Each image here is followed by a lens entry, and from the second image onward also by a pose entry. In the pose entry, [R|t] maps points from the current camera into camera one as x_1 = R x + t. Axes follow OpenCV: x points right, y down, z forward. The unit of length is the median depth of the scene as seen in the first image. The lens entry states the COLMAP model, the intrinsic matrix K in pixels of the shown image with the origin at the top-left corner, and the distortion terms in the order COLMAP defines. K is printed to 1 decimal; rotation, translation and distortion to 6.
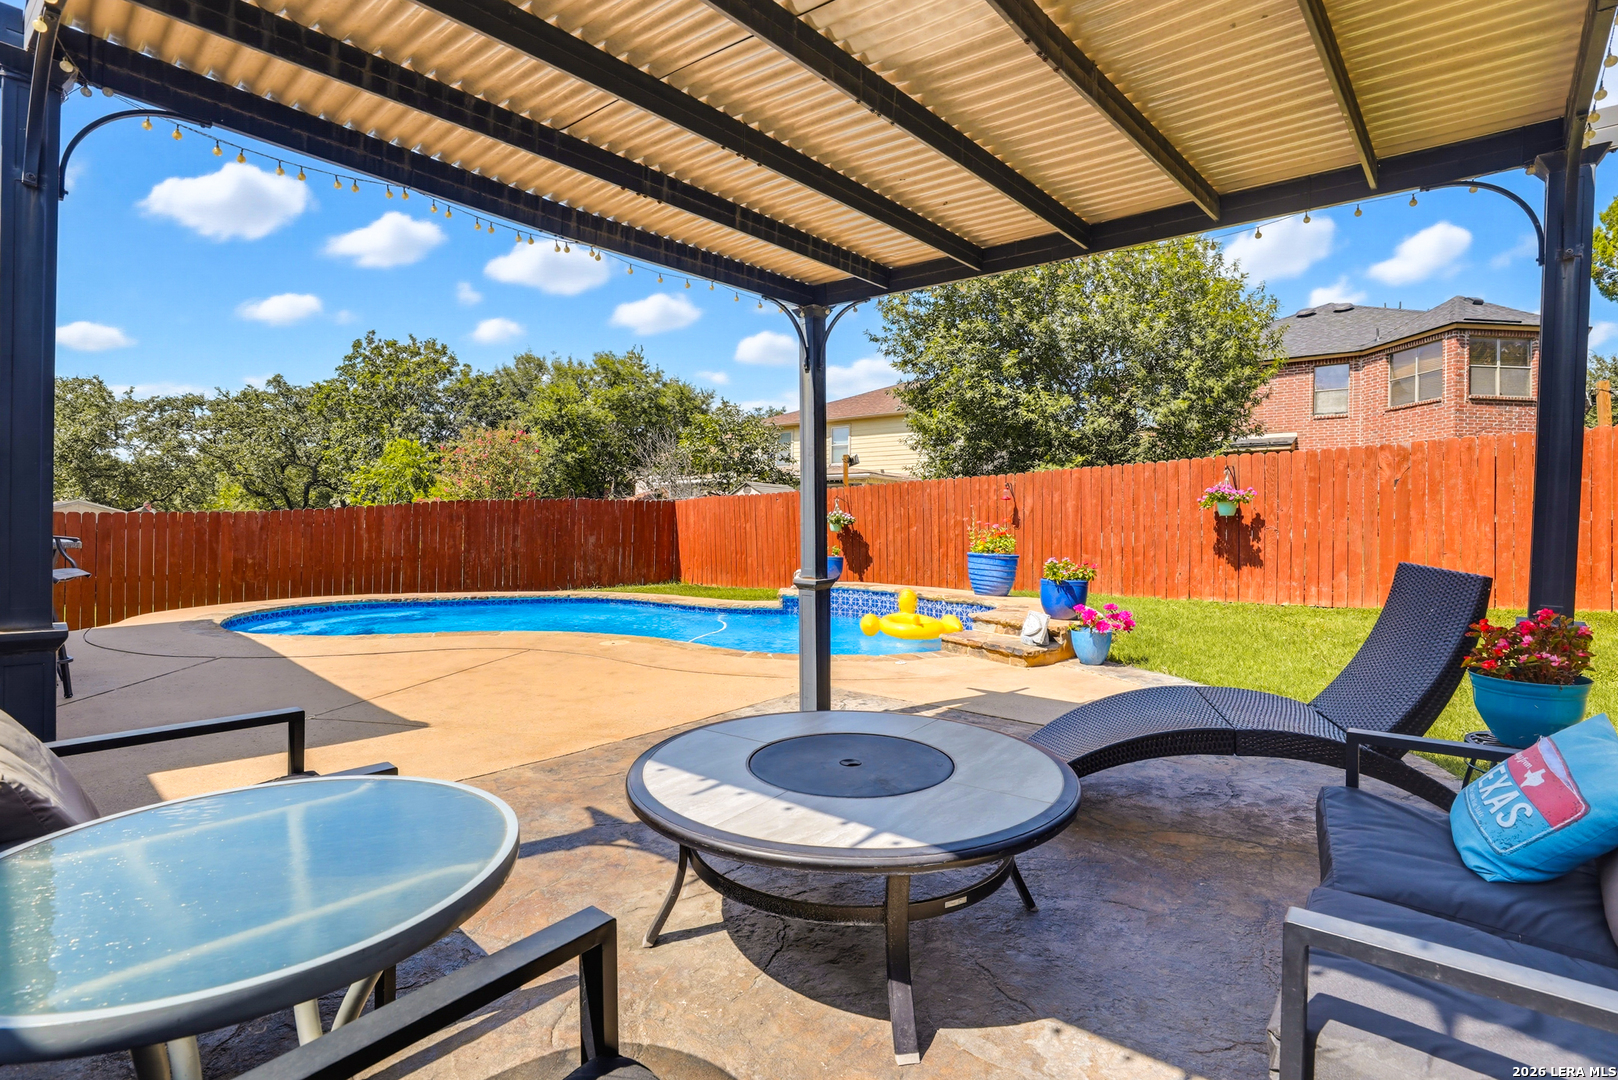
lens RADIAL K [[741.6, 0, 834.3], [0, 741.6, 521.2], [0, 0, 1]] dist [-0.034963, 0.007104]
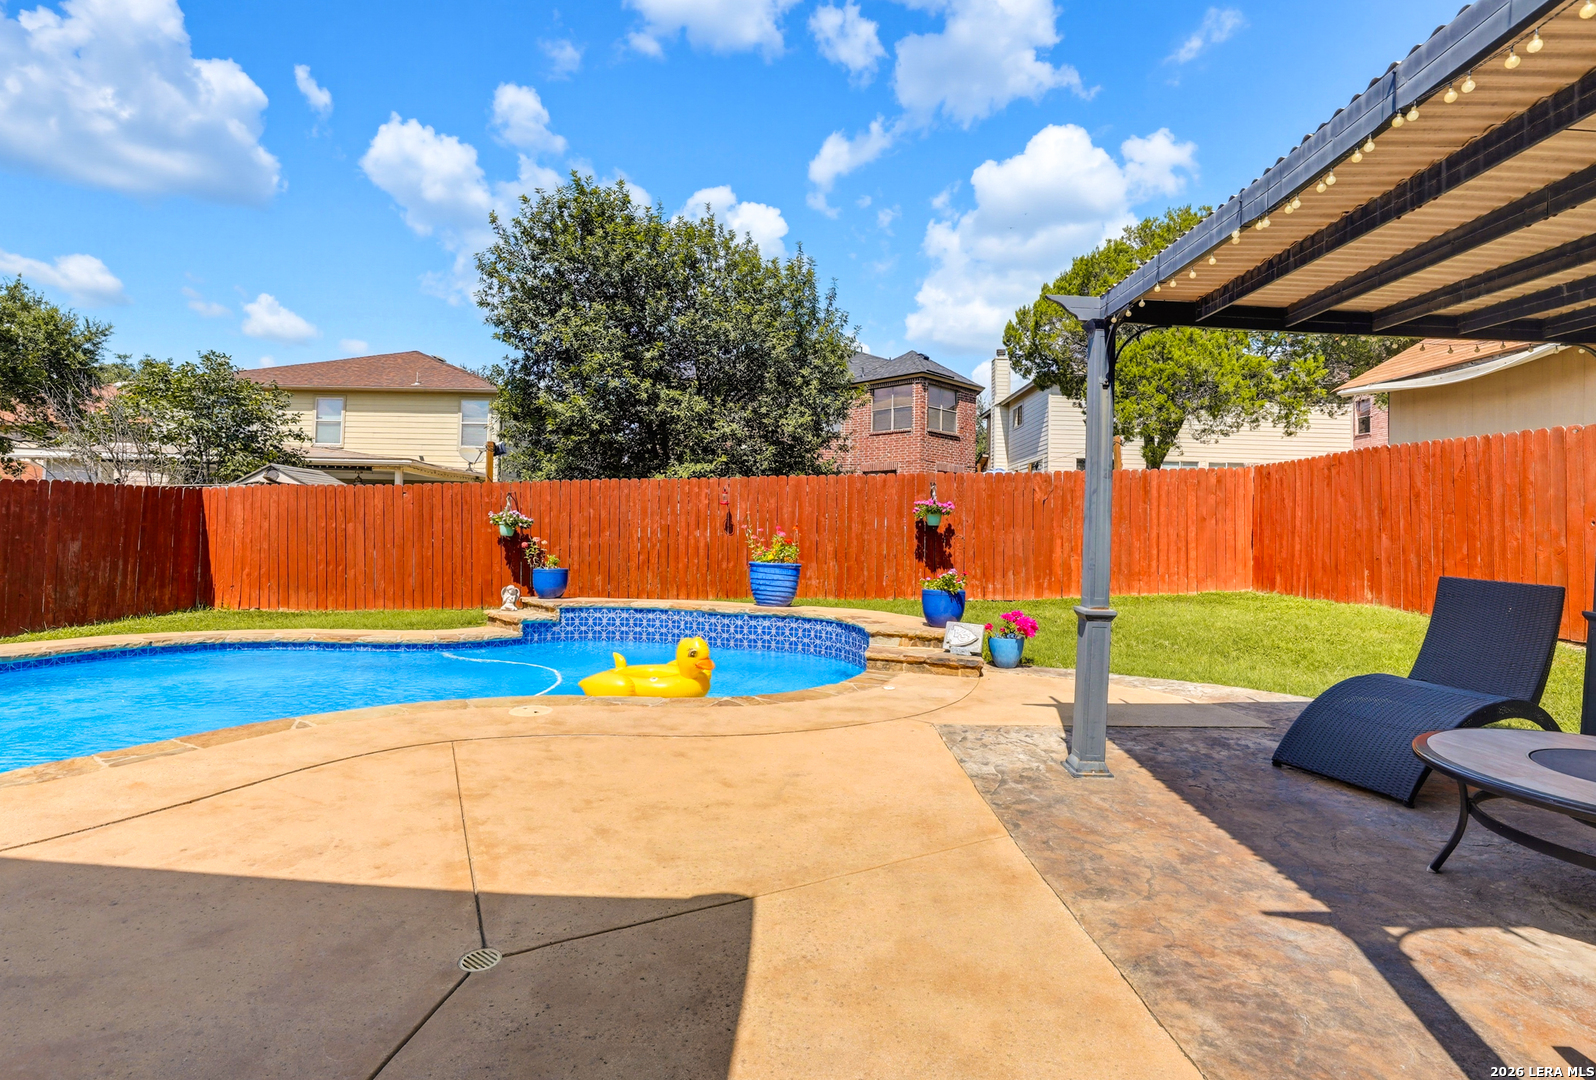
lens RADIAL K [[758.7, 0, 796.6], [0, 758.7, 520.4], [0, 0, 1]] dist [-0.034117, 0.005114]
pose [[0.777478, 0.013048, 0.628775, -0.322976], [-0.016375, 0.999866, -0.000502, -0.009571], [-0.628697, -0.009906, 0.777587, 0.176549]]
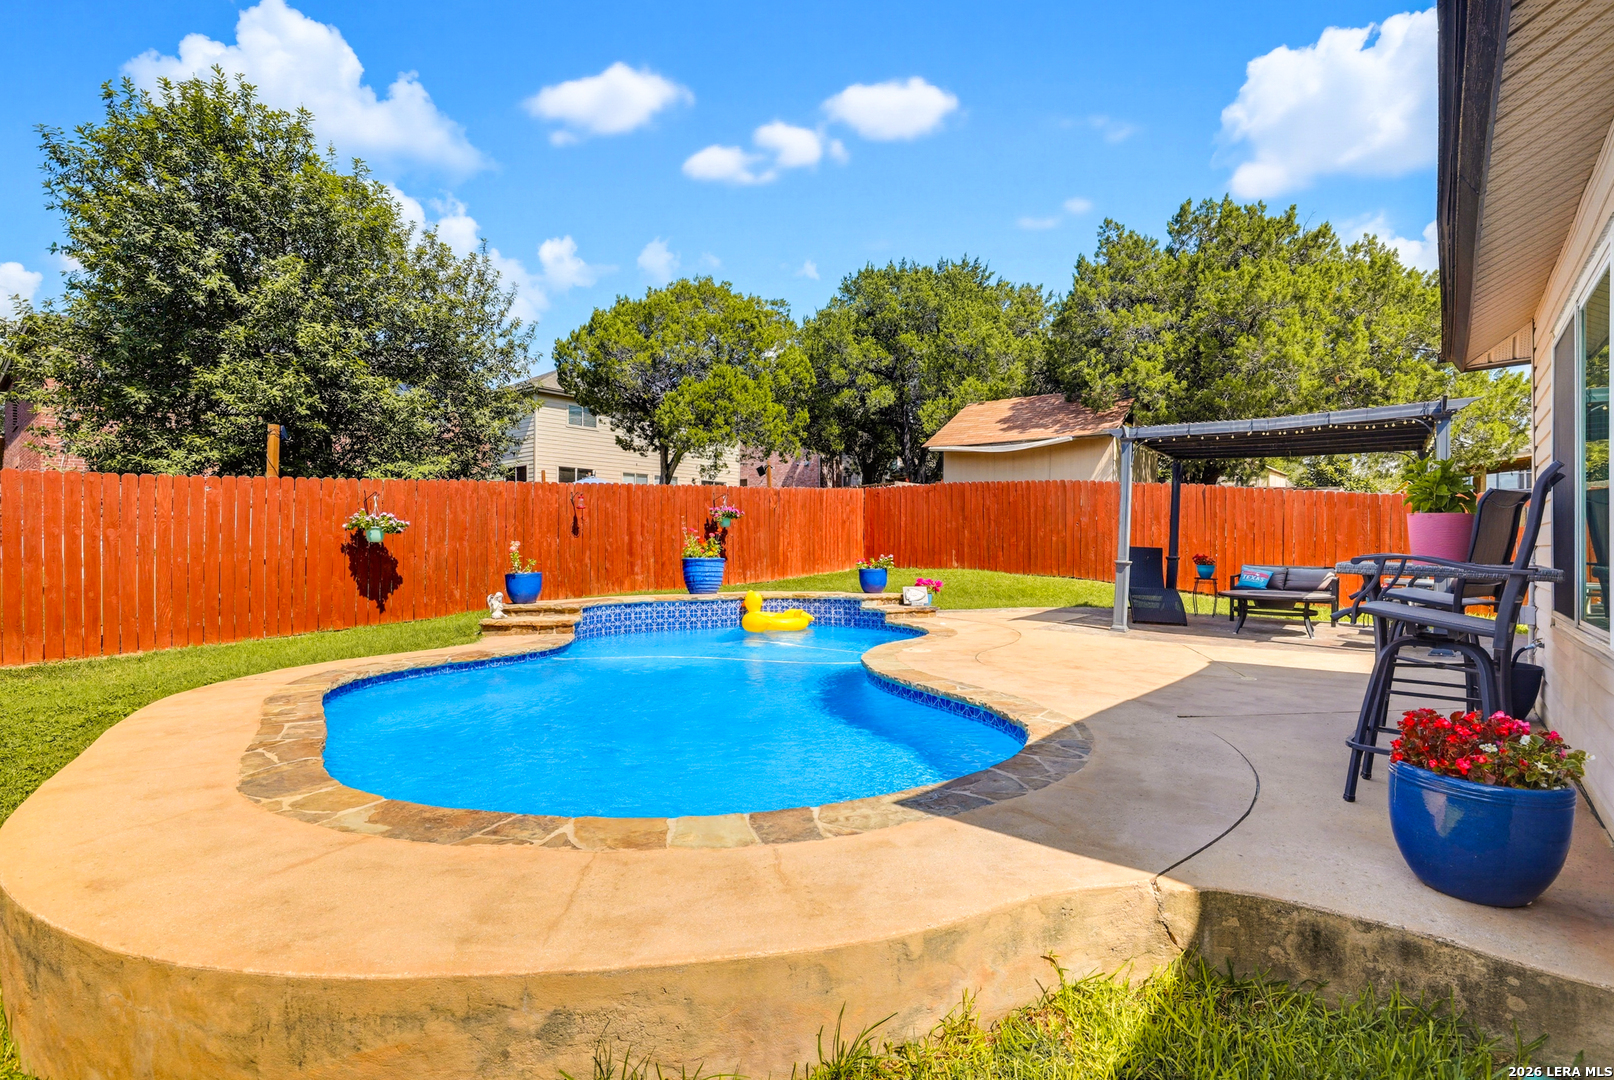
lens RADIAL K [[739.7, 0, 808.8], [0, 739.7, 543.8], [0, 0, 1]] dist [-0.034963, 0.007104]
pose [[0.024377, -0.015540, 0.999582, -0.792937], [-0.009652, 0.999829, 0.015779, 0.000766], [-0.999656, -0.010032, 0.024223, 0.671617]]
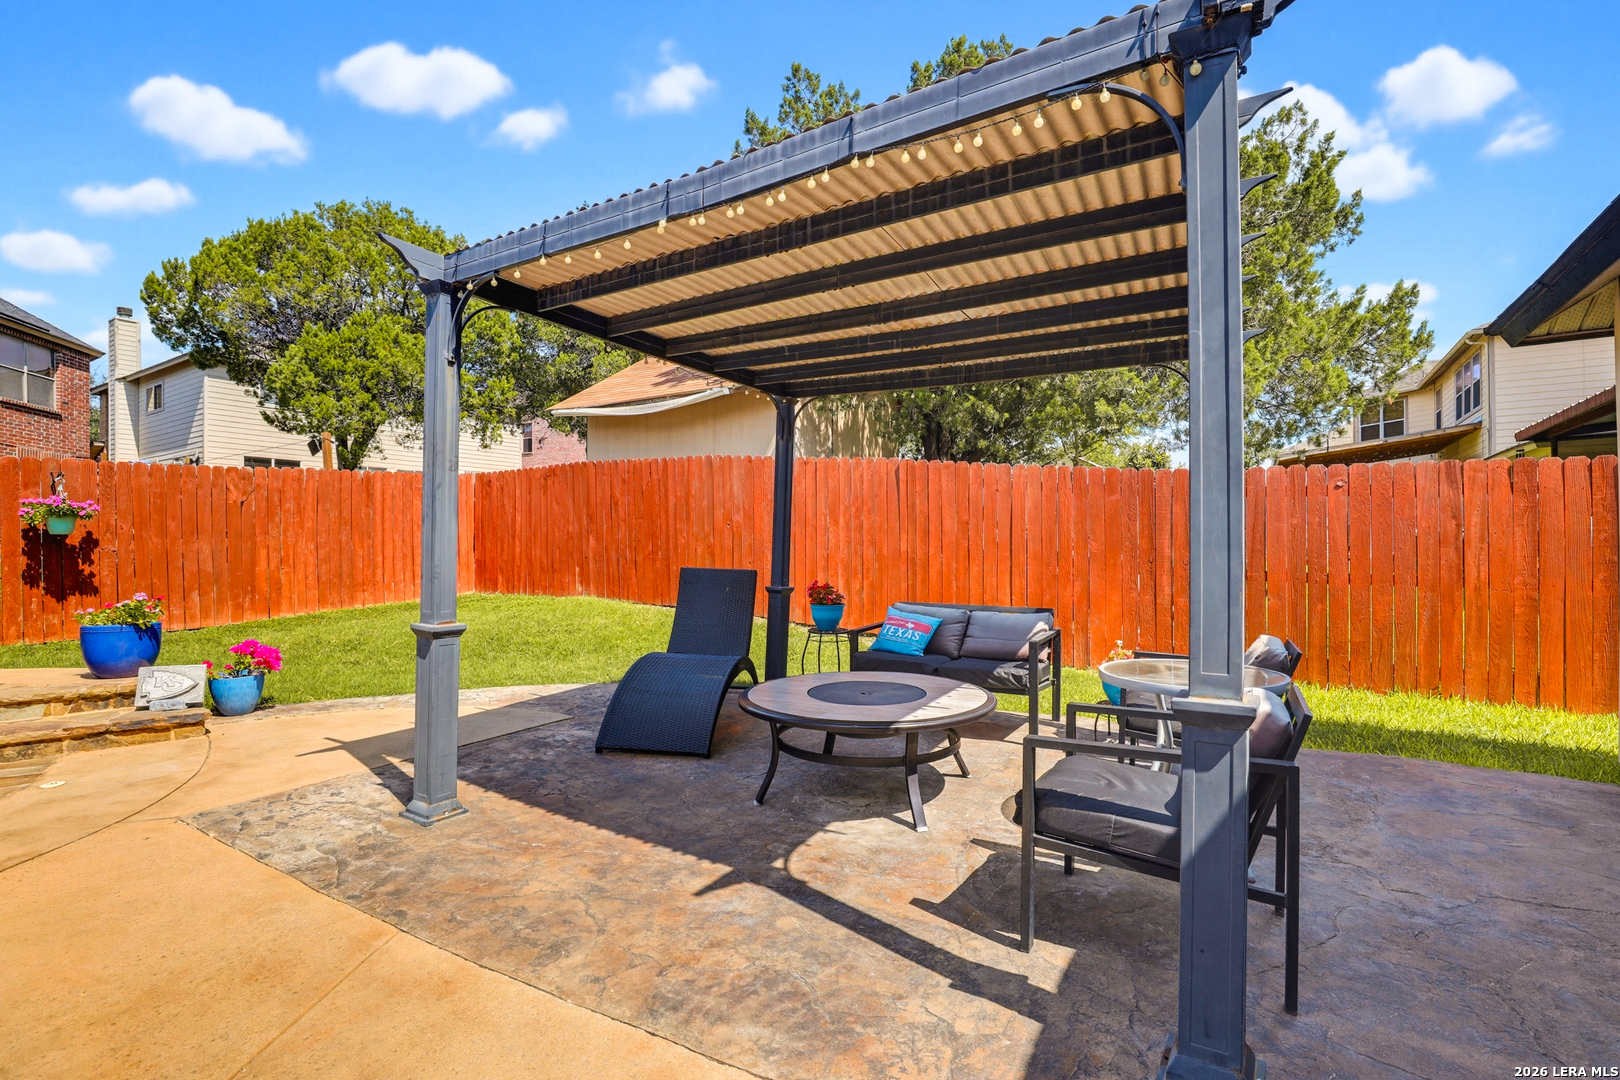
lens RADIAL K [[742.5, 0, 807.3], [0, 742.5, 547.1], [0, 0, 1]] dist [-0.034963, 0.007104]
pose [[-0.137489, -0.014490, 0.990397, -0.303266], [-0.002947, 0.999895, 0.014220, -0.005851], [-0.990499, -0.000964, -0.137517, 0.253310]]
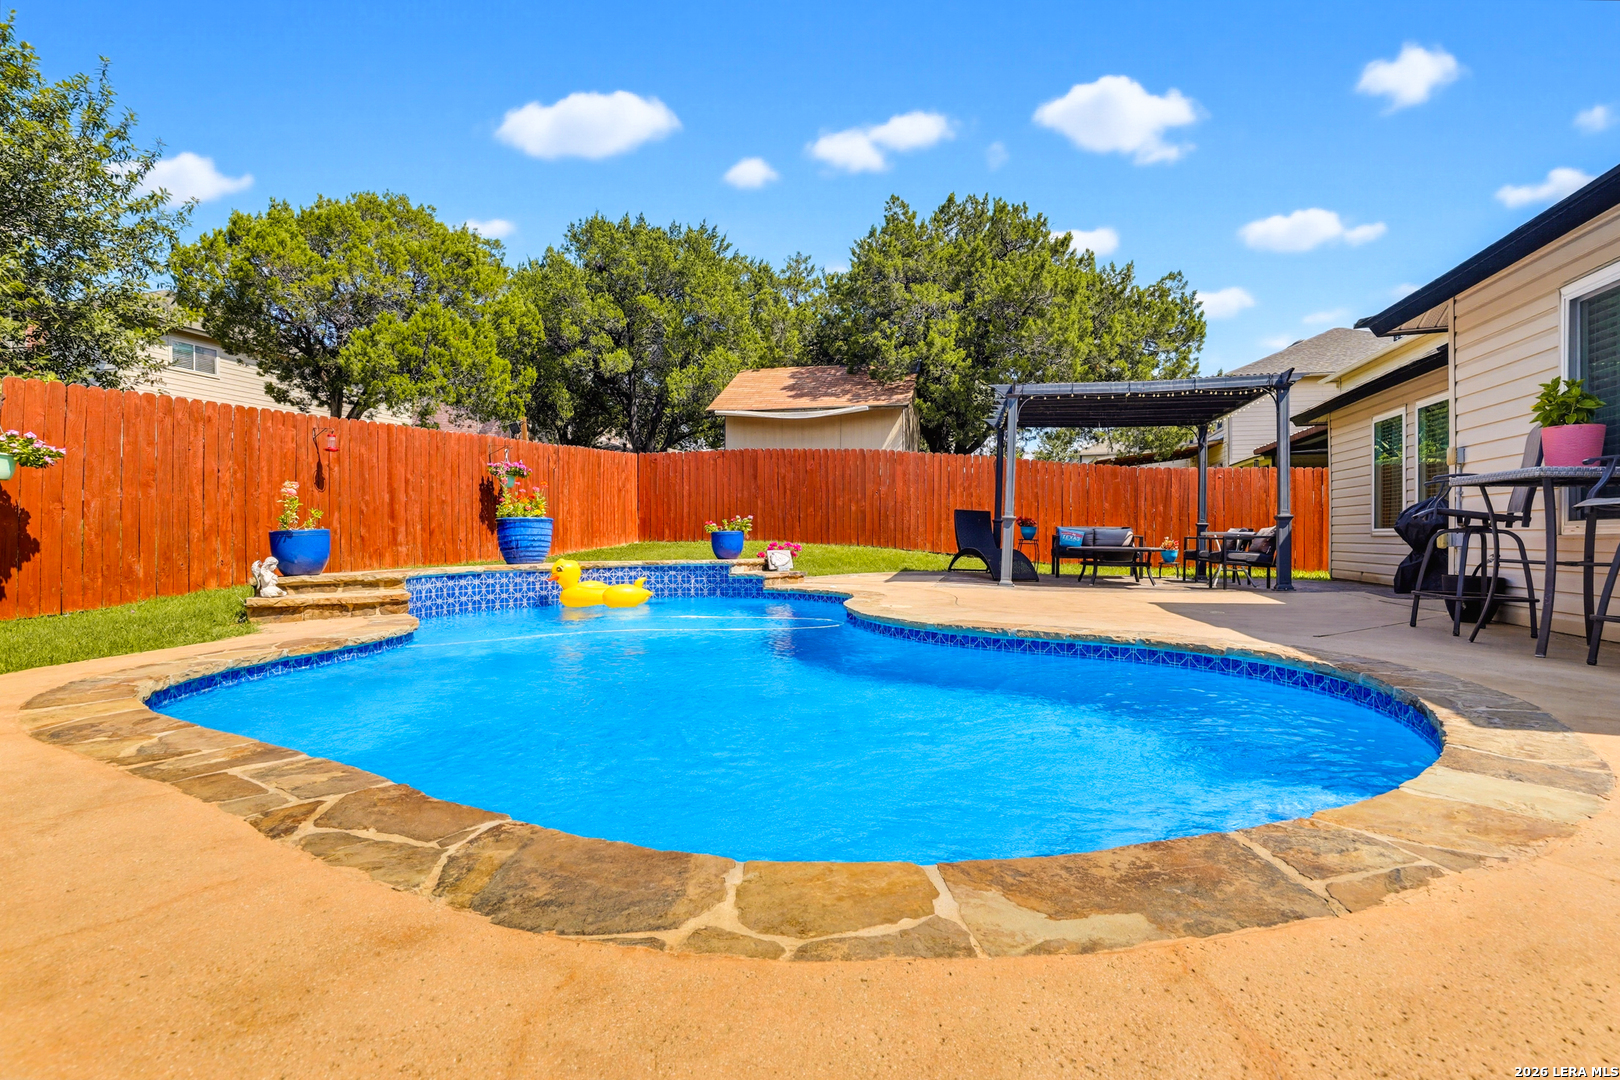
lens RADIAL K [[748.2, 0, 815.0], [0, 748.2, 545.2], [0, 0, 1]] dist [-0.032167, 0.004142]
pose [[-0.409626, -0.029029, 0.911792, -0.649383], [-0.010665, 0.999578, 0.027032, 0.040063], [-0.912191, 0.001348, -0.409763, 0.875850]]
